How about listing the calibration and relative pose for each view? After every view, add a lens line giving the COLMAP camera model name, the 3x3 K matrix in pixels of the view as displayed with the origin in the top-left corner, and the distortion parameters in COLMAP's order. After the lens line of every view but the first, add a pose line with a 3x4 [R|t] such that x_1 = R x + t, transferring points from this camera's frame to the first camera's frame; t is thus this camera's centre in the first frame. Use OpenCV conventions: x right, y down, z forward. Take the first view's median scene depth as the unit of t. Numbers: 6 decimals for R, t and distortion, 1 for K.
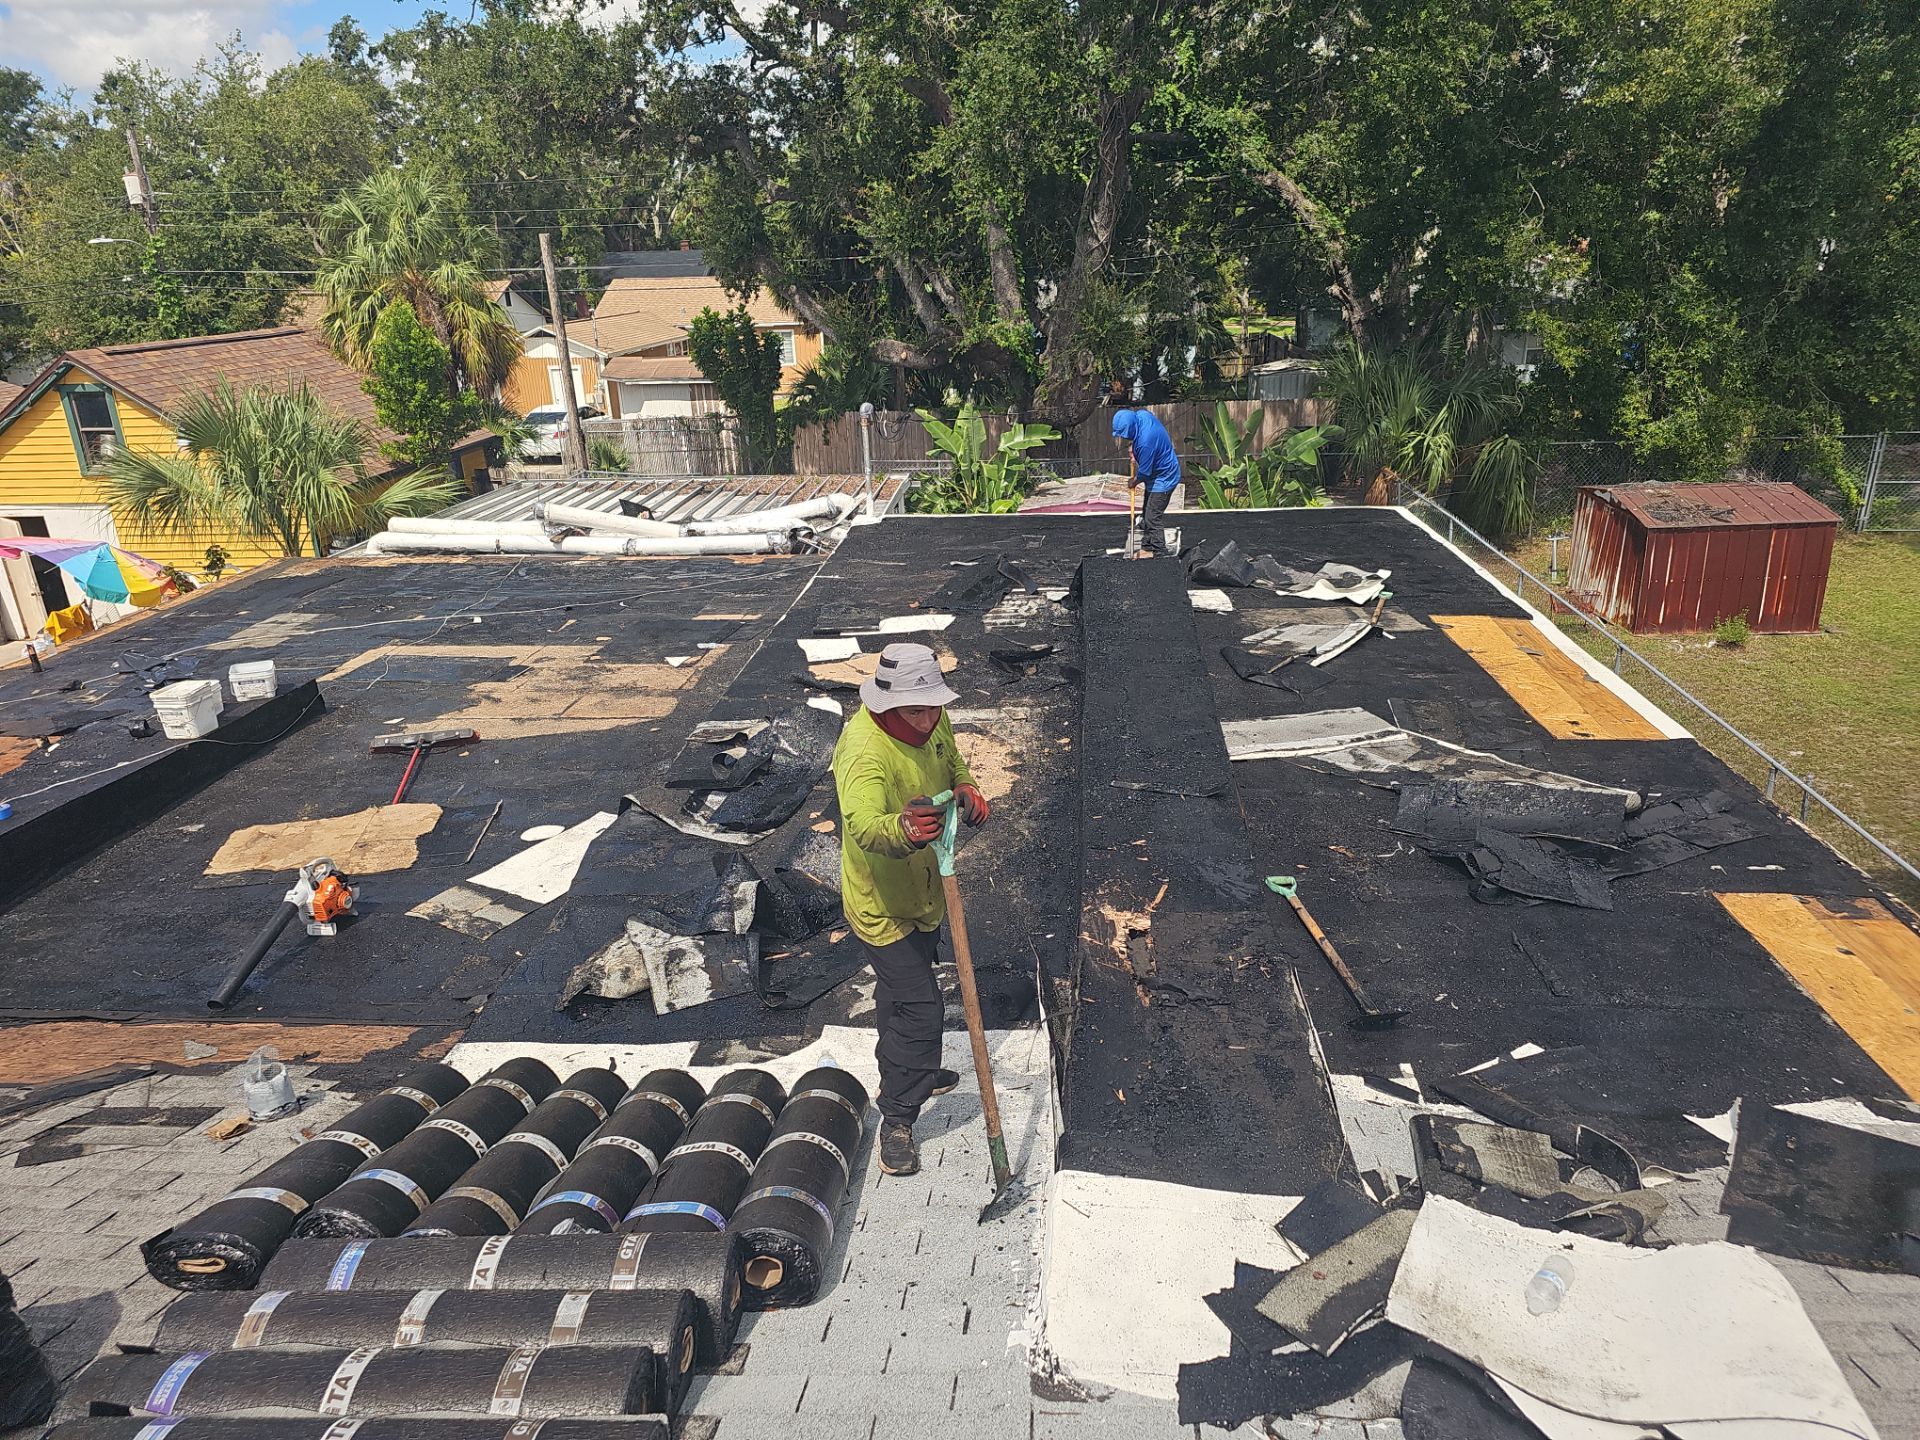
lens RADIAL K [[1282.9, 0, 960.0], [0, 1282.9, 720.0], [0, 0, 1]] dist [0.069226, -0.078745]
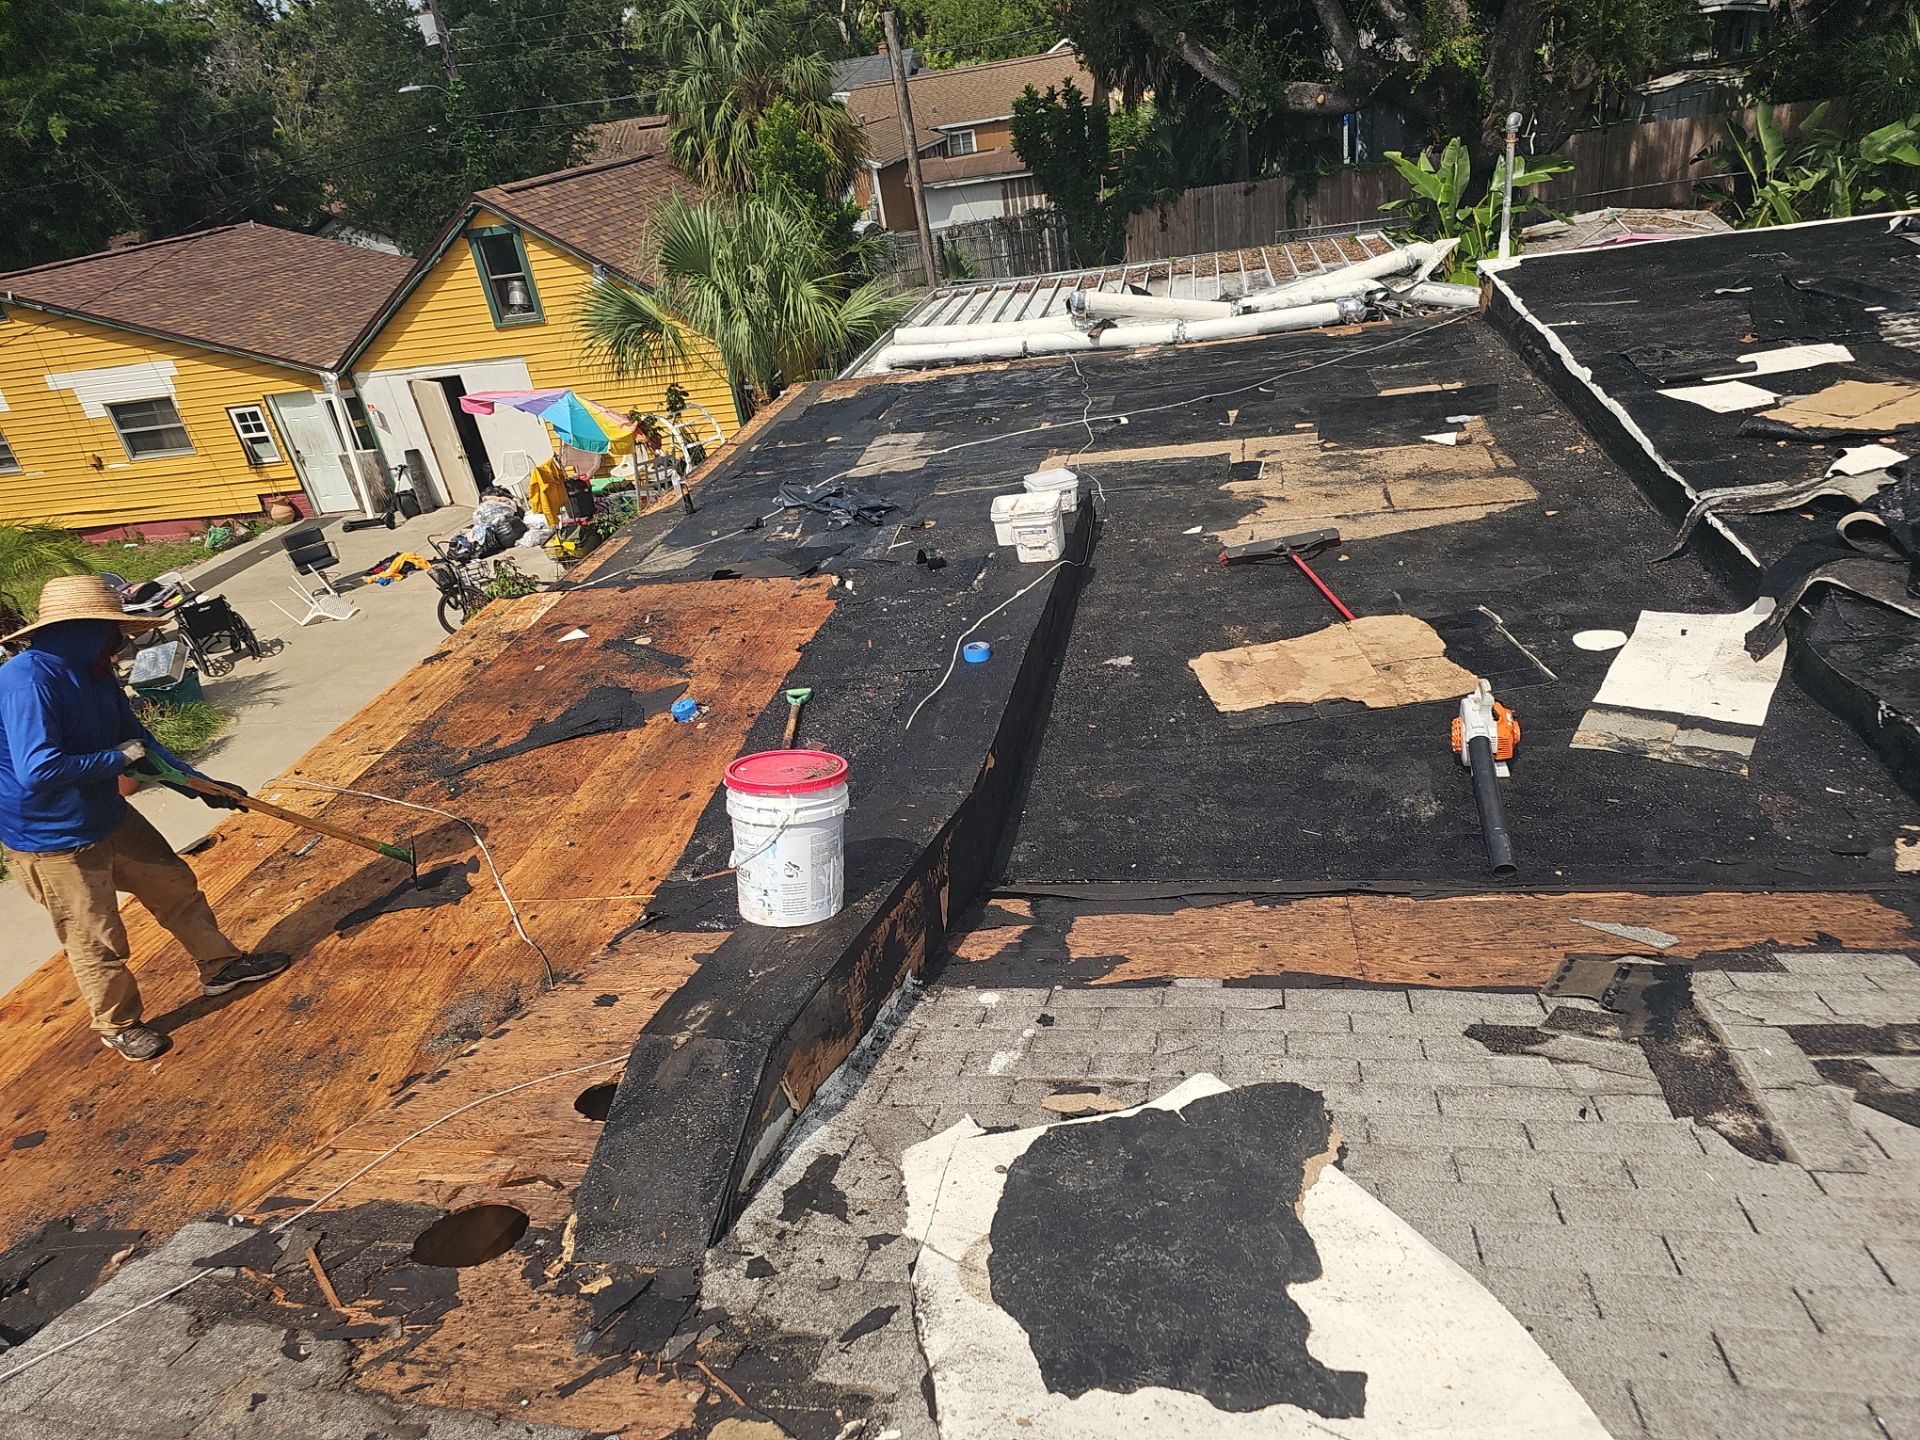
lens RADIAL K [[1282.9, 0, 960.0], [0, 1282.9, 720.0], [0, 0, 1]] dist [0.069226, -0.078745]
pose [[0.988896, -0.054067, -0.138428, -0.222093], [0.071859, 0.989304, 0.126941, 0.002626], [0.130084, -0.135479, 0.982204, 0.062182]]
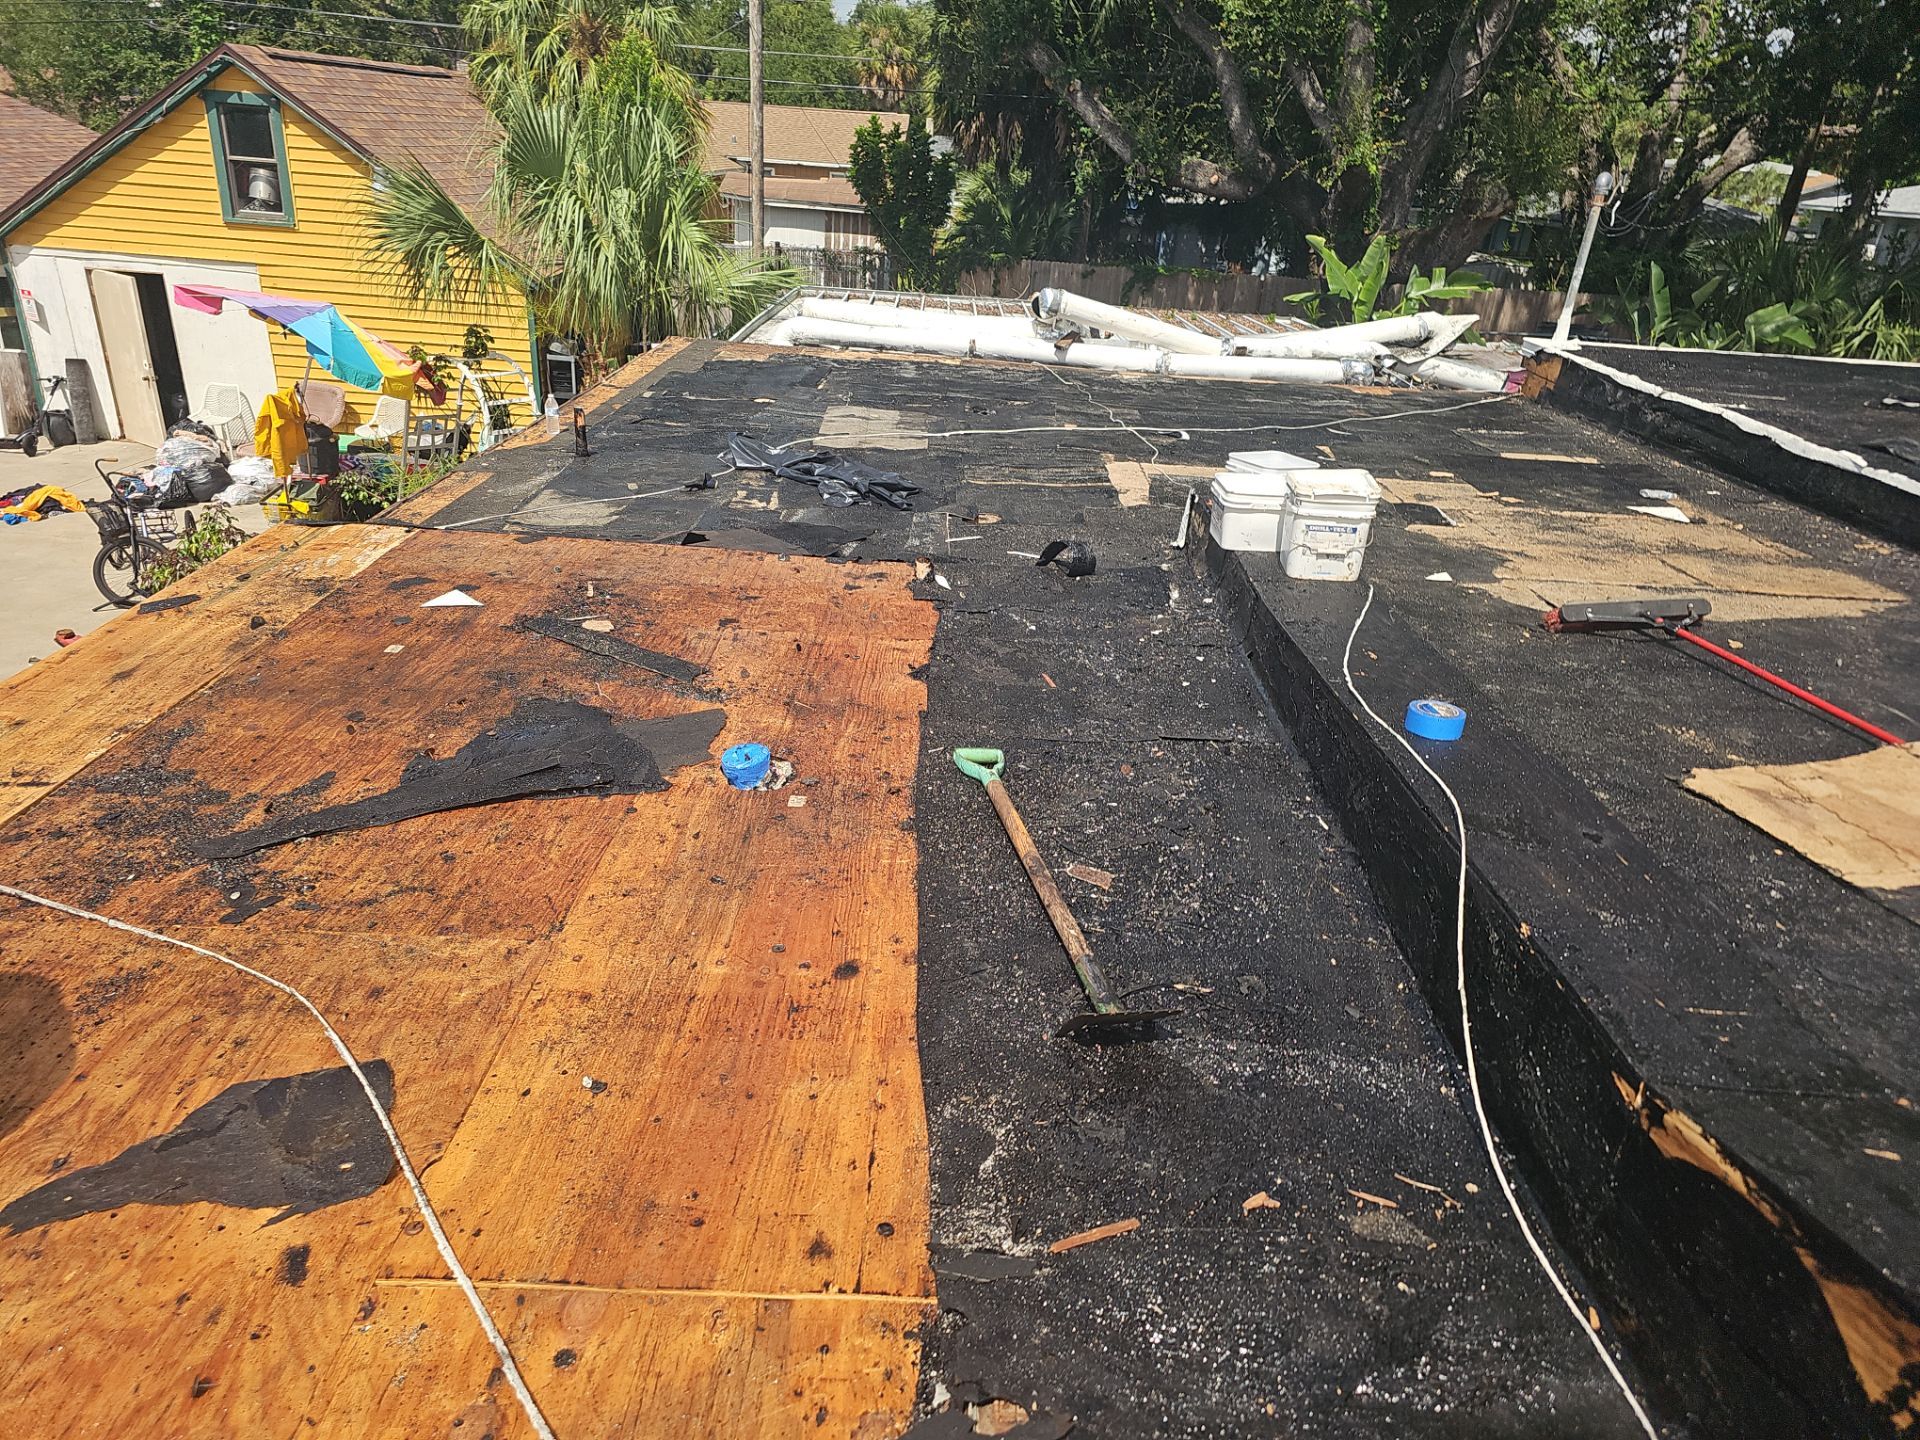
lens RADIAL K [[1271.7, 0, 952.8], [0, 1271.7, 725.6], [0, 0, 1]] dist [0.041722, -0.049042]
pose [[0.992916, 0.058089, 0.103647, -0.328200], [-0.065863, 0.995138, 0.073224, 0.018180], [-0.098889, -0.079532, 0.991915, 0.213436]]
